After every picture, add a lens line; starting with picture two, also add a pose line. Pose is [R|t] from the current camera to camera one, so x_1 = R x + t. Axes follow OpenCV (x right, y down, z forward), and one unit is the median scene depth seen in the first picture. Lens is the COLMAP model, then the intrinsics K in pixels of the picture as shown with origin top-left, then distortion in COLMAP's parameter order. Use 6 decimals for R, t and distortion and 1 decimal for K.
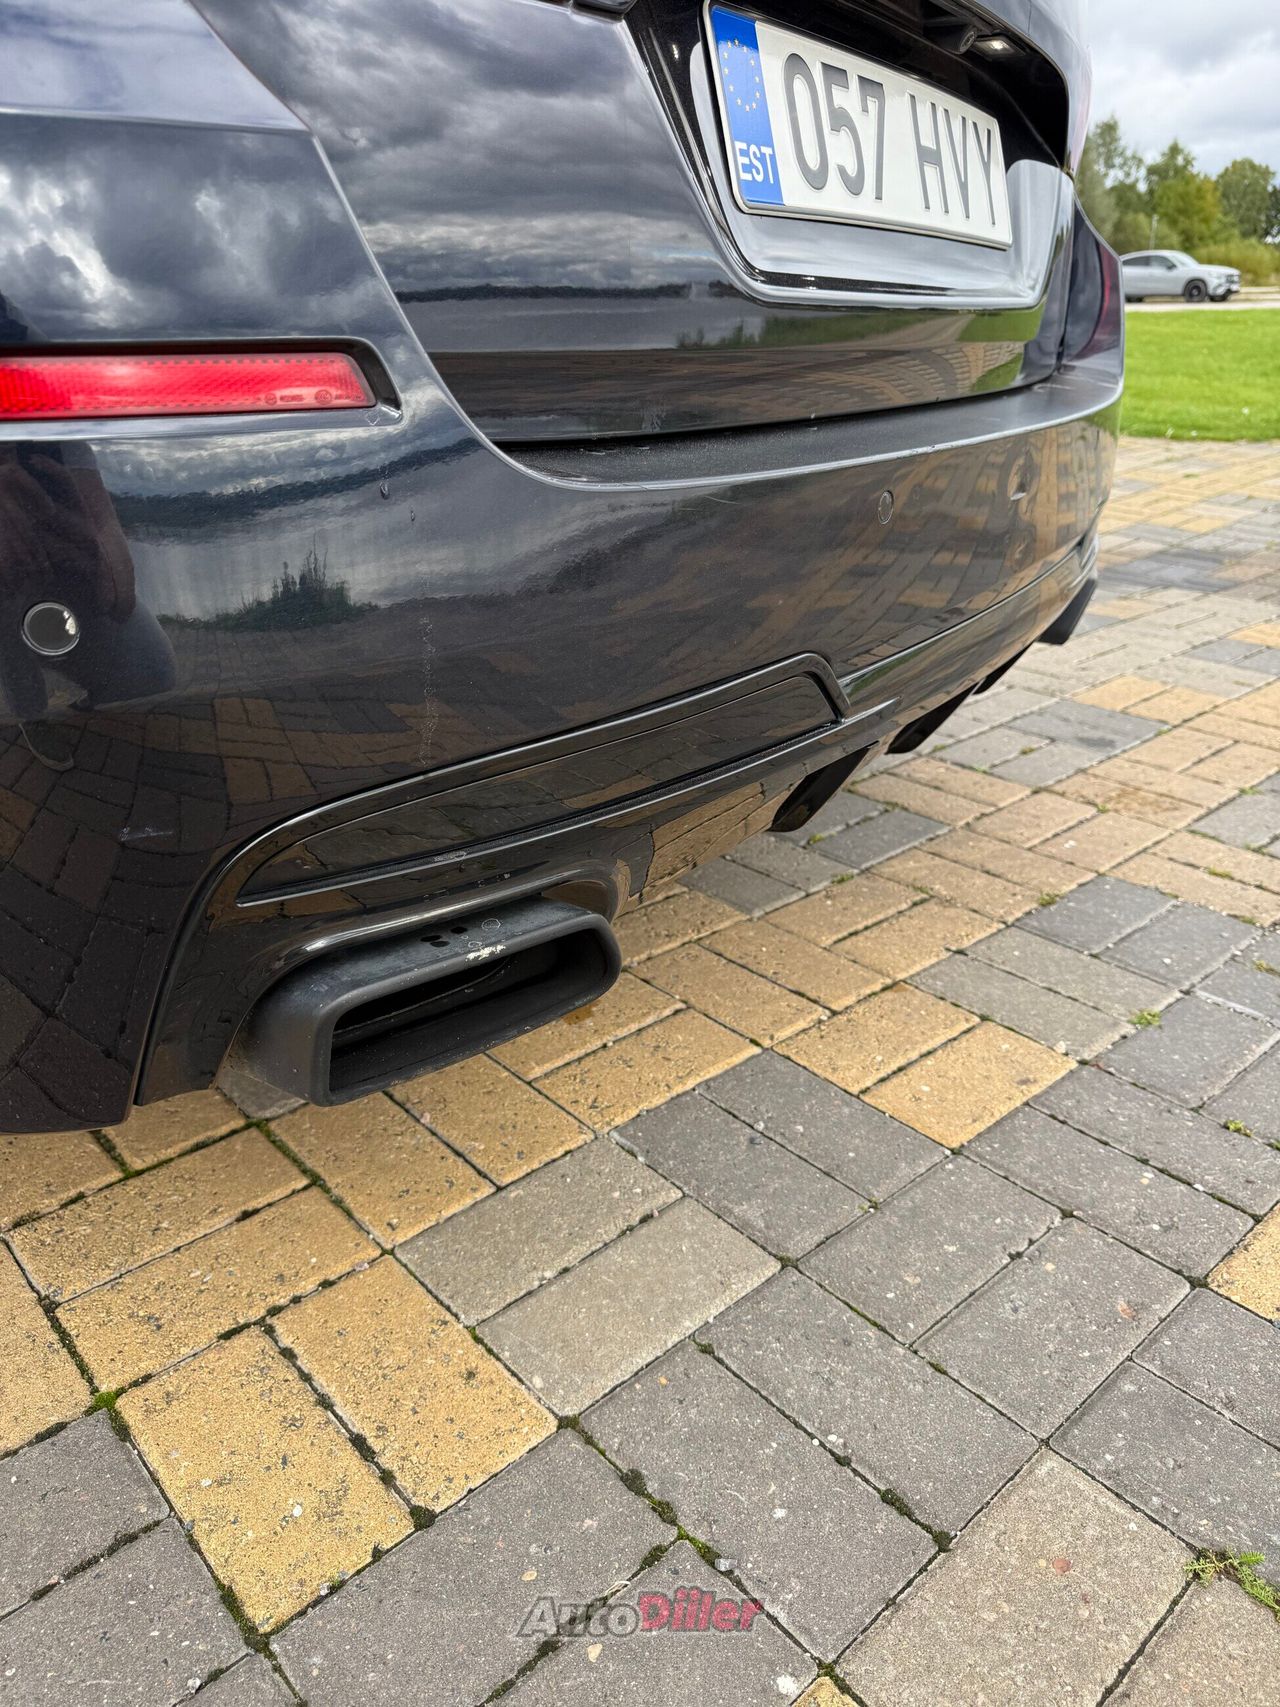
lens RADIAL K [[1216.8, 0, 642.9], [0, 1216.8, 836.4], [0, 0, 1]] dist [0.020286, -0.004620]
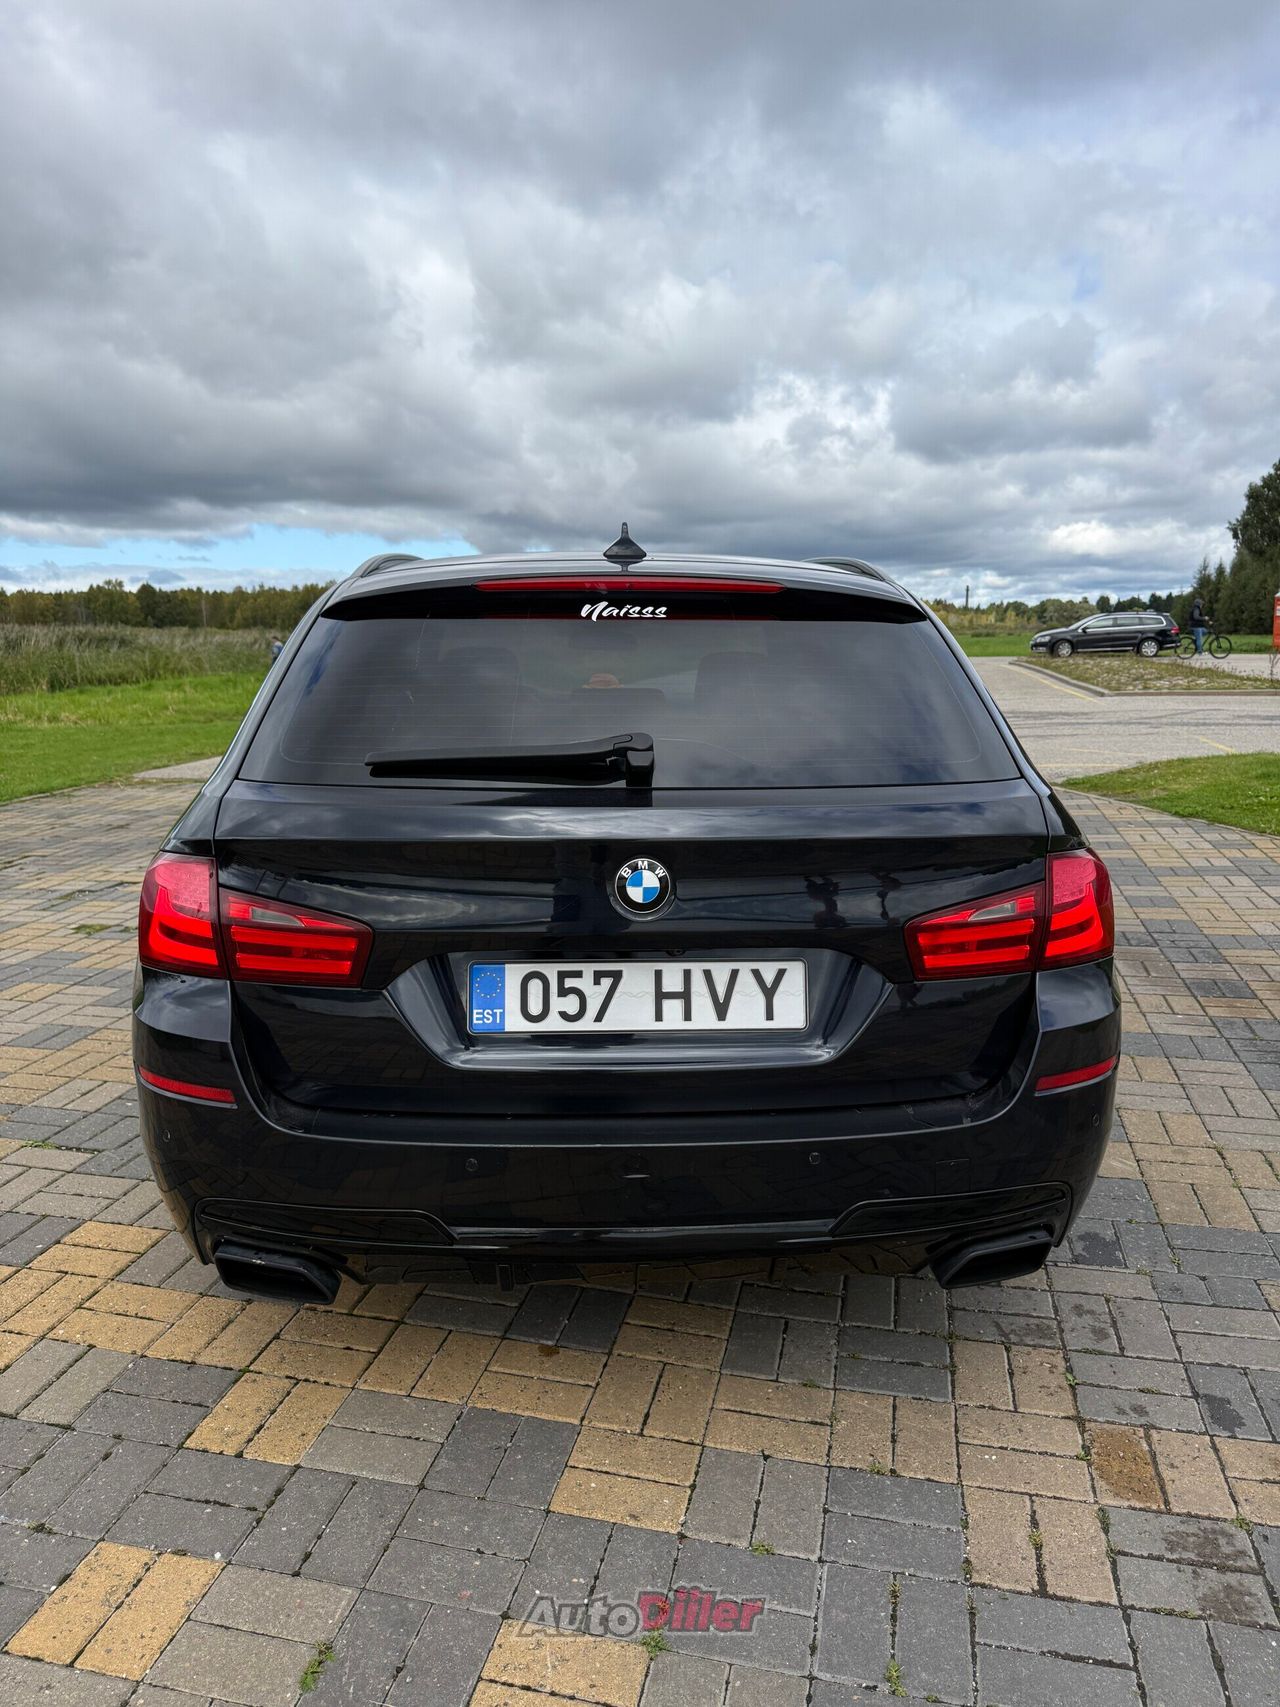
lens RADIAL K [[1216.8, 0, 630.1], [0, 1216.8, 854.1], [0, 0, 1]] dist [0.020286, -0.004620]
pose [[0.571069, 0.136296, -0.809508, 1.592263], [-0.314838, 0.947076, -0.062645, -0.566723], [0.758128, 0.290639, 0.583757, -0.244609]]
